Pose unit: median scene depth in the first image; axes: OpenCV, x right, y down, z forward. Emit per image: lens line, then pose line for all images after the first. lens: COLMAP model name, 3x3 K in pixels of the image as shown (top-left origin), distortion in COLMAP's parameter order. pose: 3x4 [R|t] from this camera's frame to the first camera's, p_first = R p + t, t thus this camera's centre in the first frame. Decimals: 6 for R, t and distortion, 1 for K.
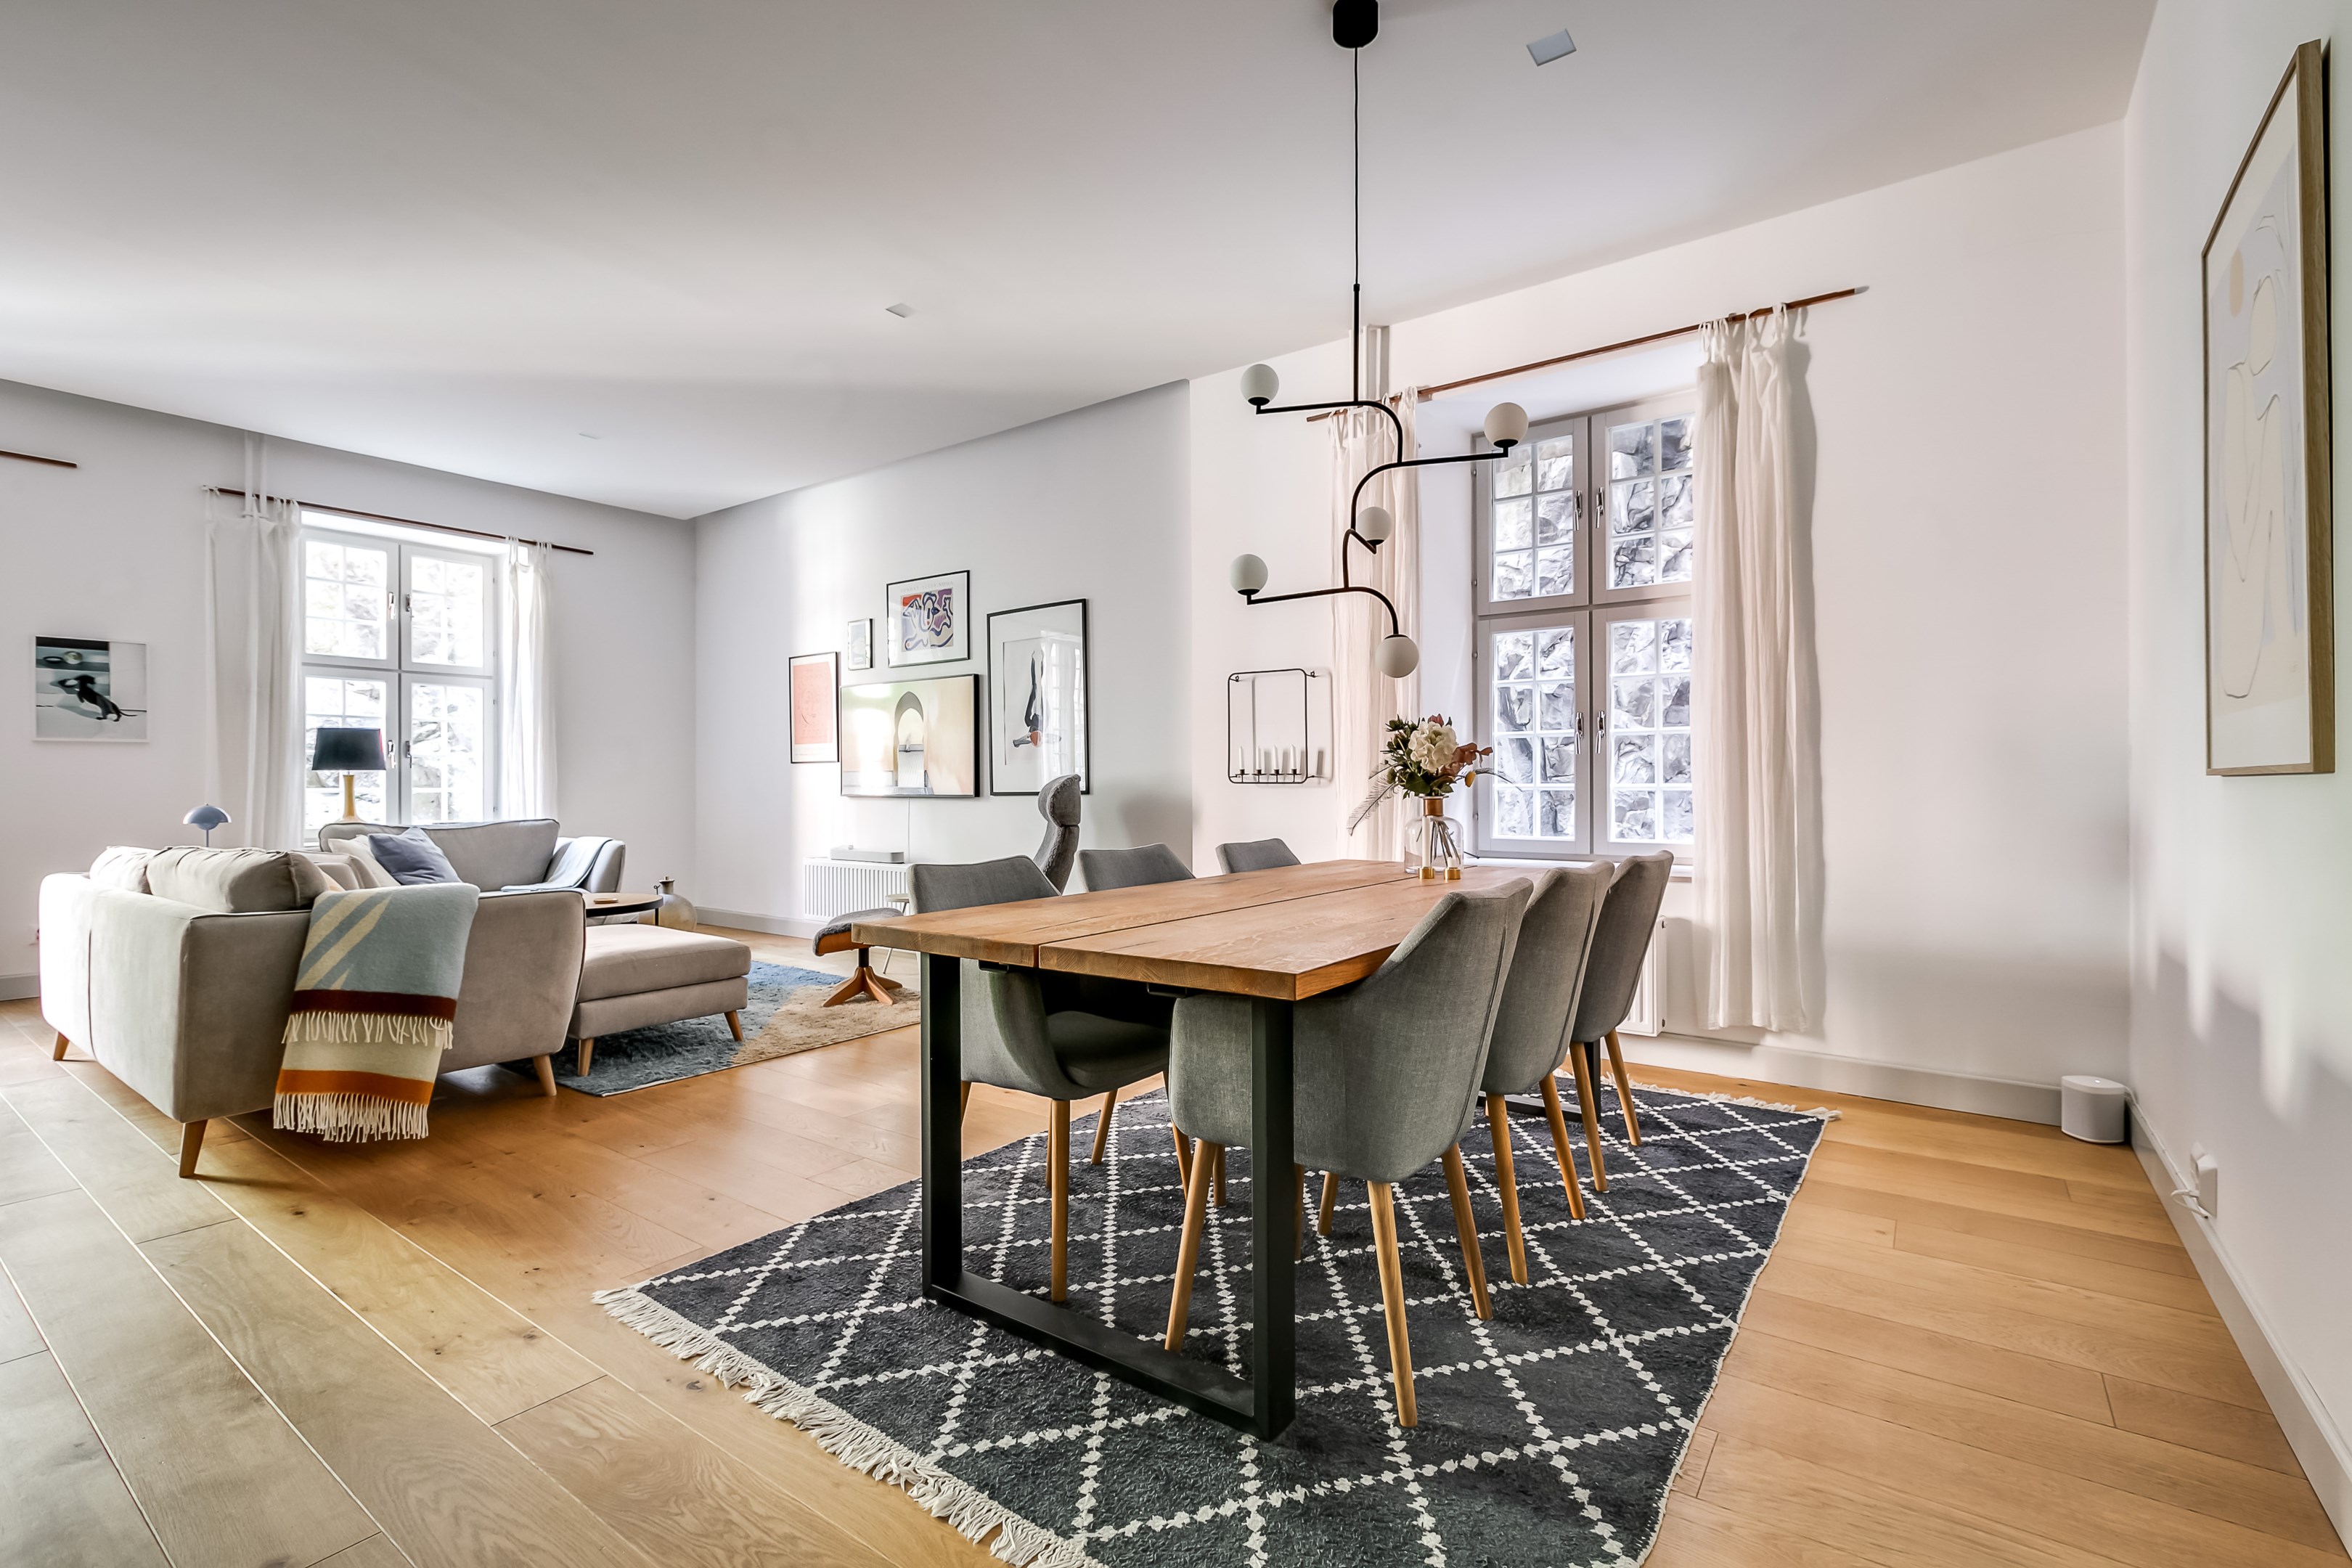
lens RADIAL K [[1052.5, 0, 1169.0], [0, 1052.5, 782.3], [0, 0, 1]] dist [-0.000651, -0.000206]
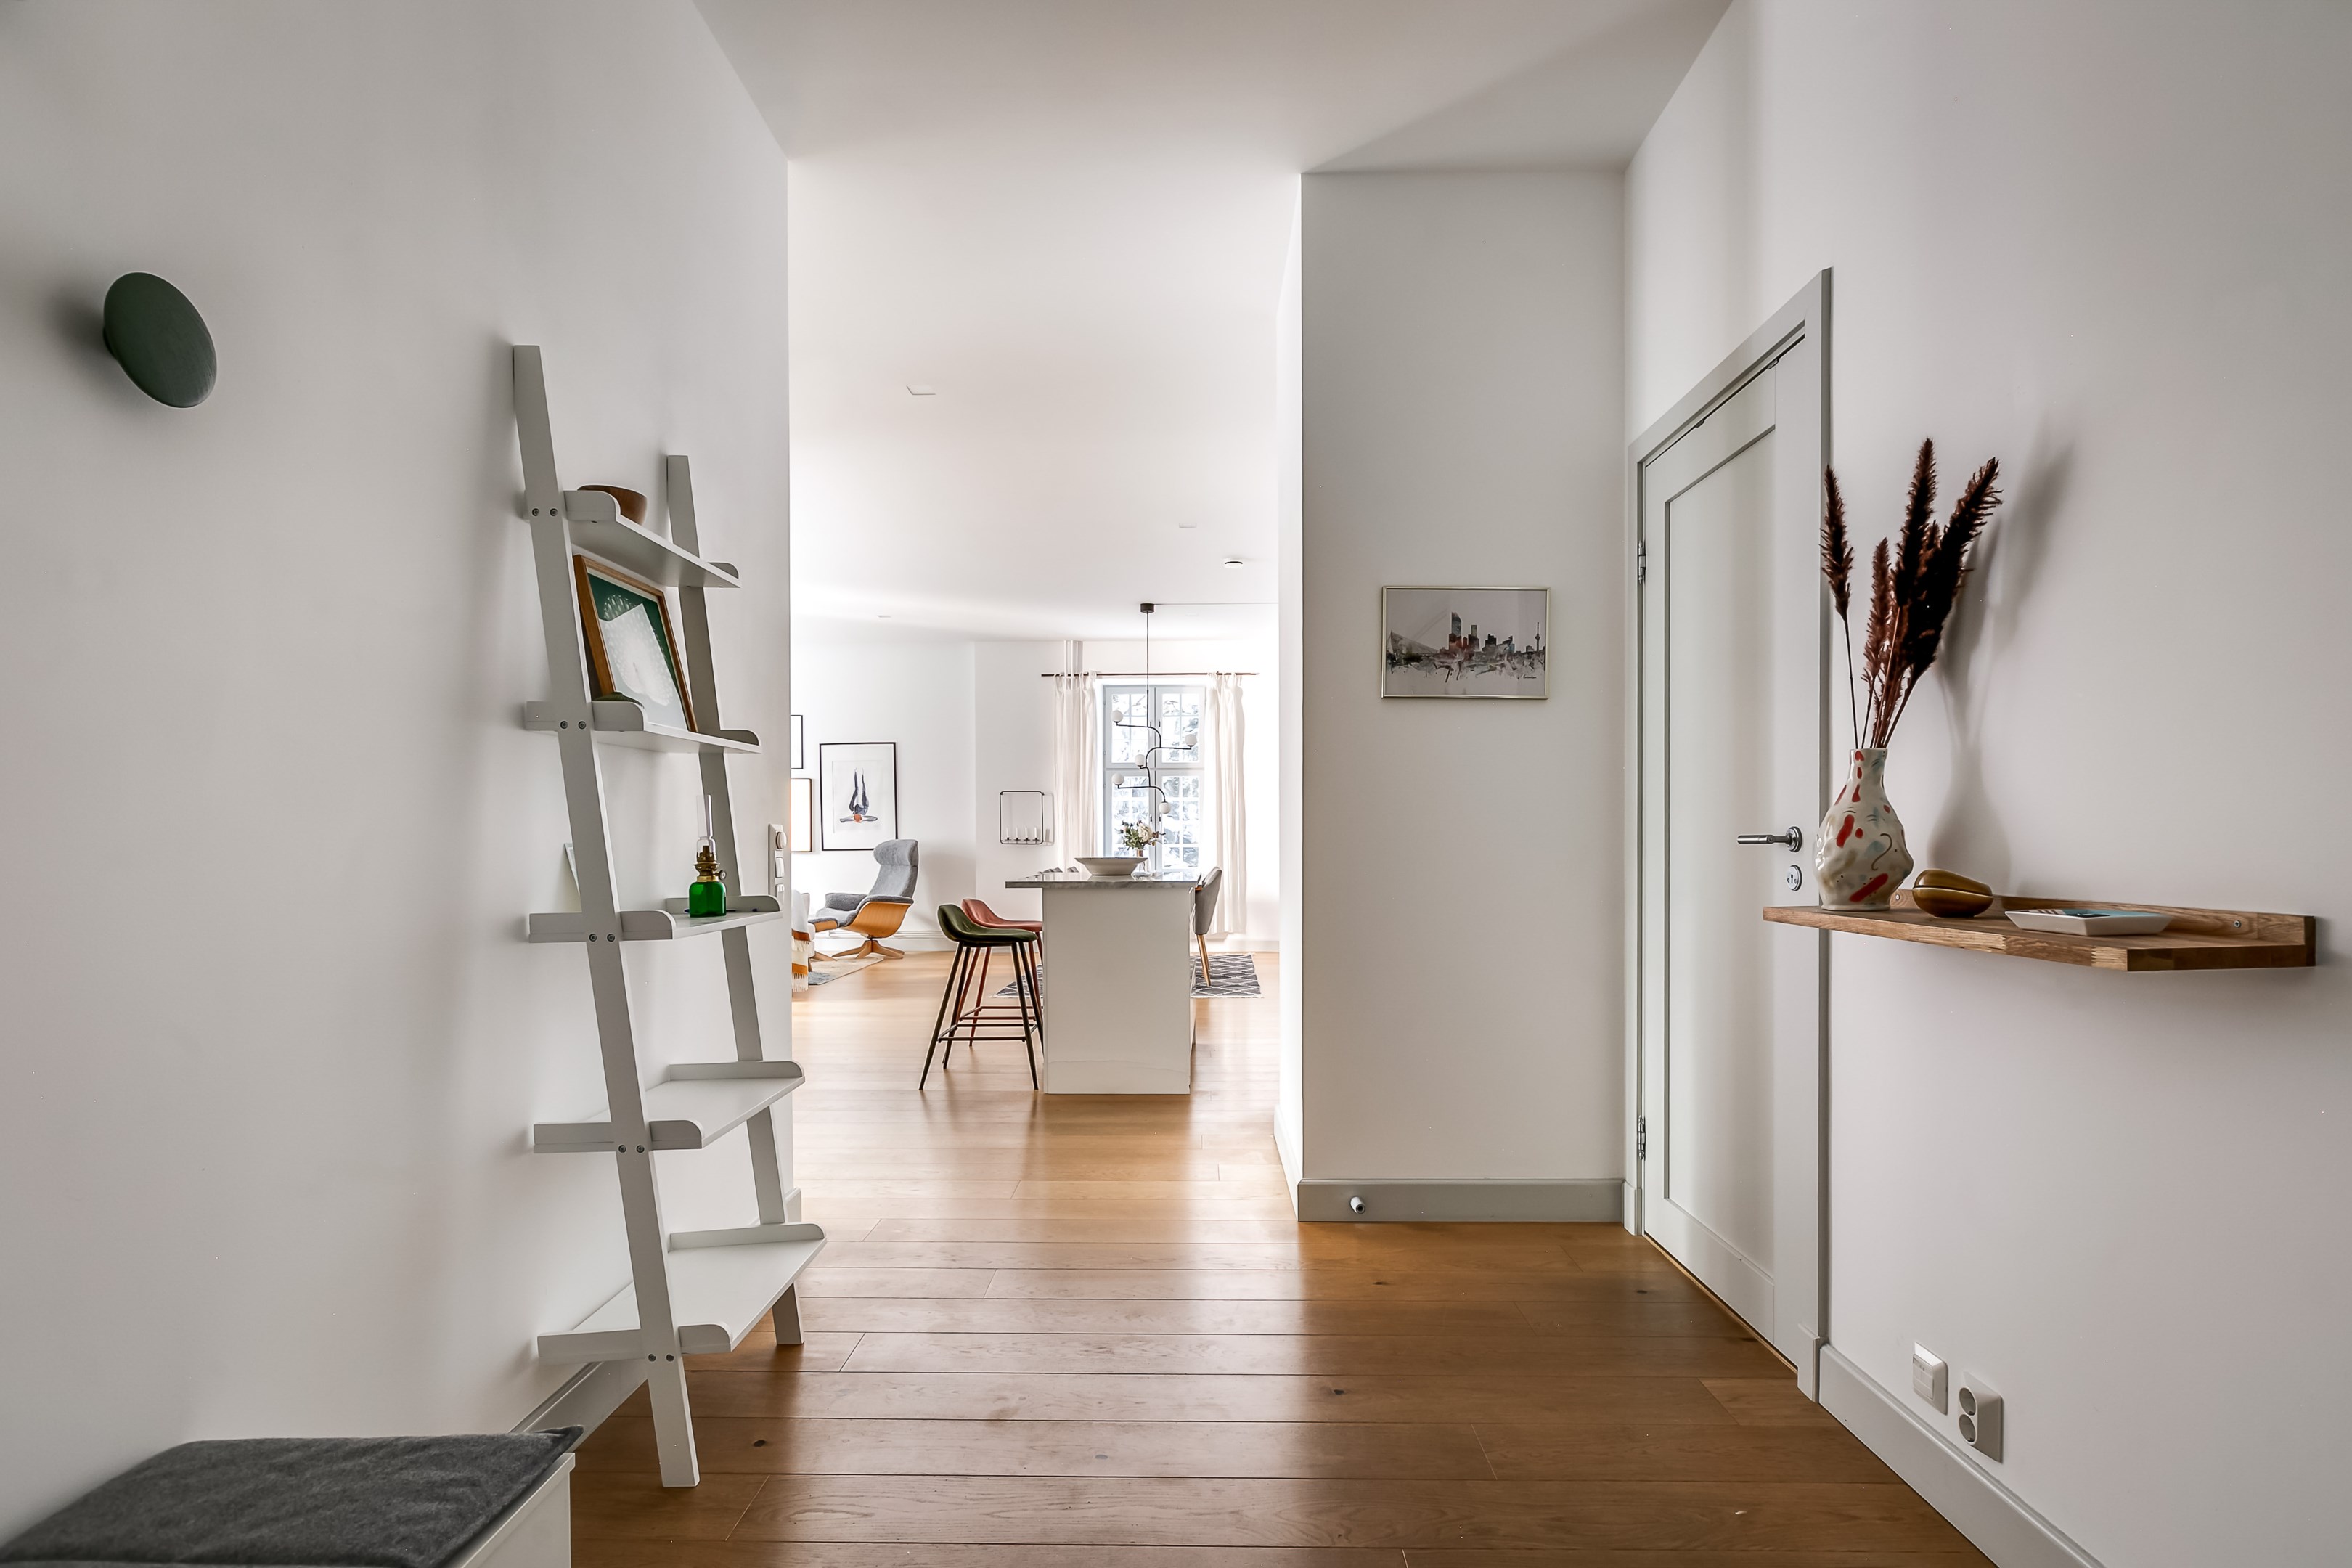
lens RADIAL K [[1147.1, 0, 1176.8], [0, 1147.1, 830.7], [0, 0, 1]] dist [0.010652, -0.001047]
pose [[0.818681, 0.006925, 0.574207, -1.159794], [-0.002521, 0.999961, -0.008466, -0.008948], [-0.574243, 0.005483, 0.818666, -1.263586]]
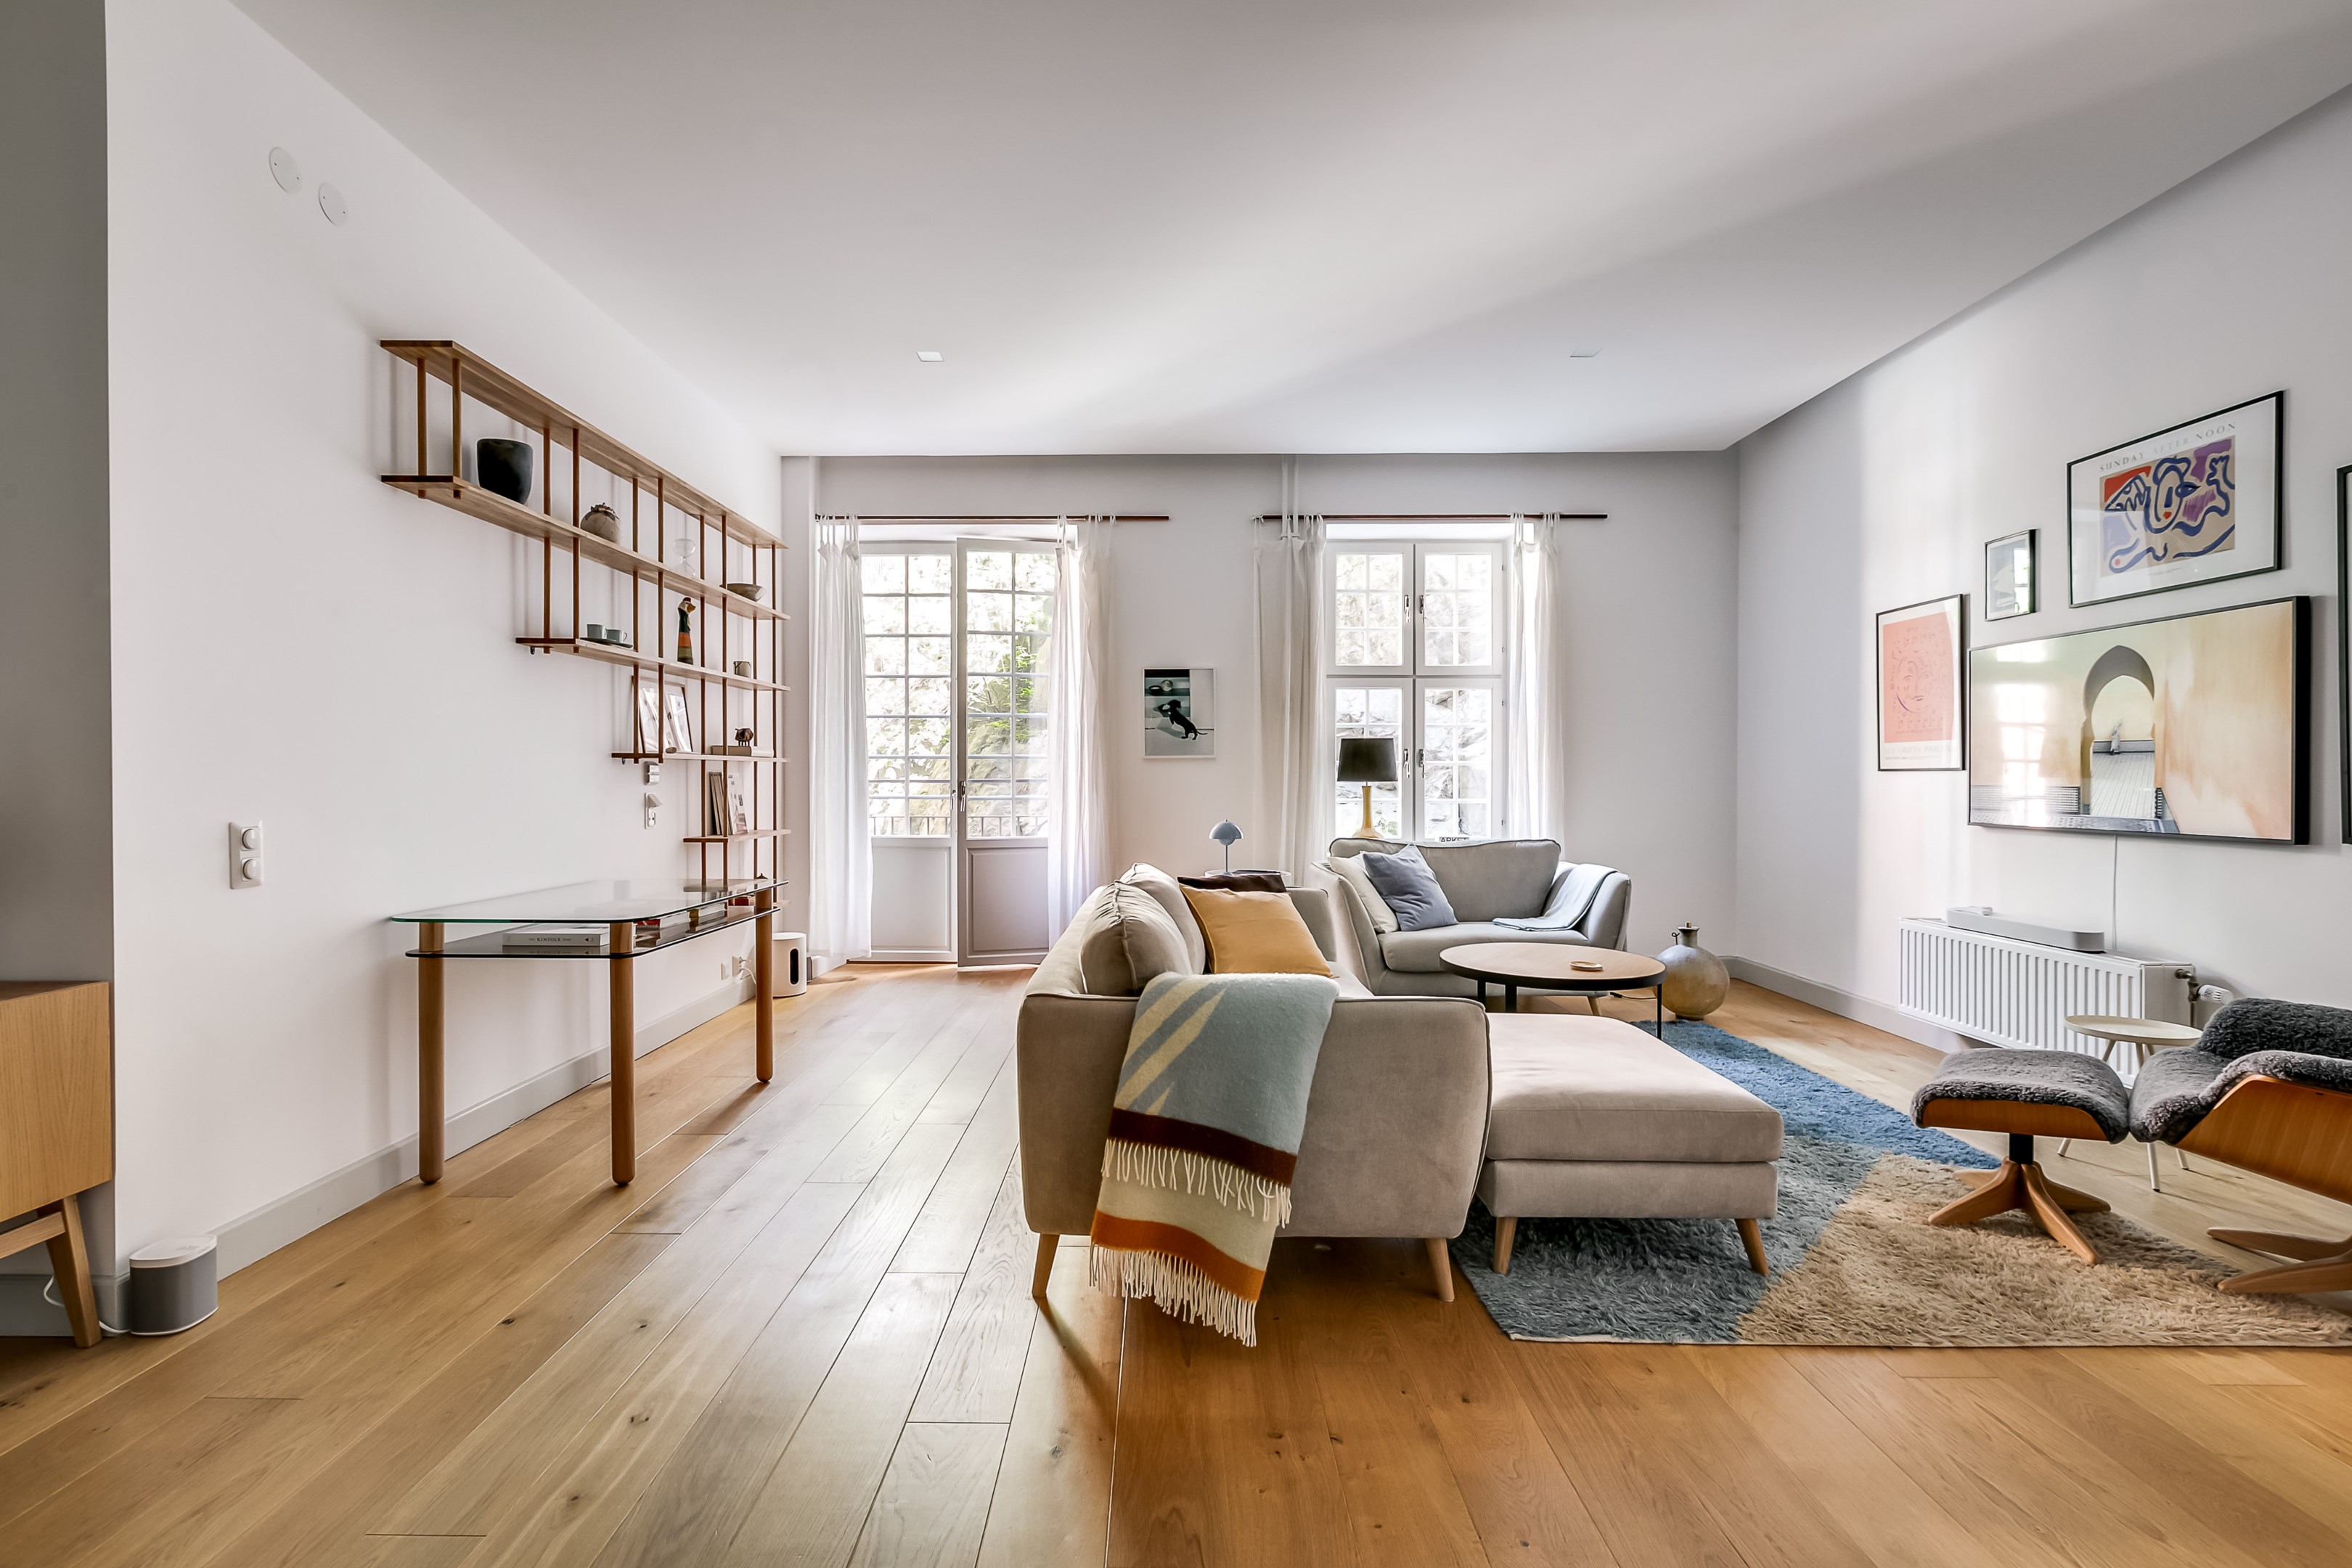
lens RADIAL K [[1052.5, 0, 1152.5], [0, 1052.5, 789.8], [0, 0, 1]] dist [-0.000651, -0.000206]
pose [[0.579051, 0.013418, -0.815181, -0.142414], [0.000065, 0.999864, 0.016504, -0.030741], [0.815291, -0.009610, 0.578971, 0.419518]]
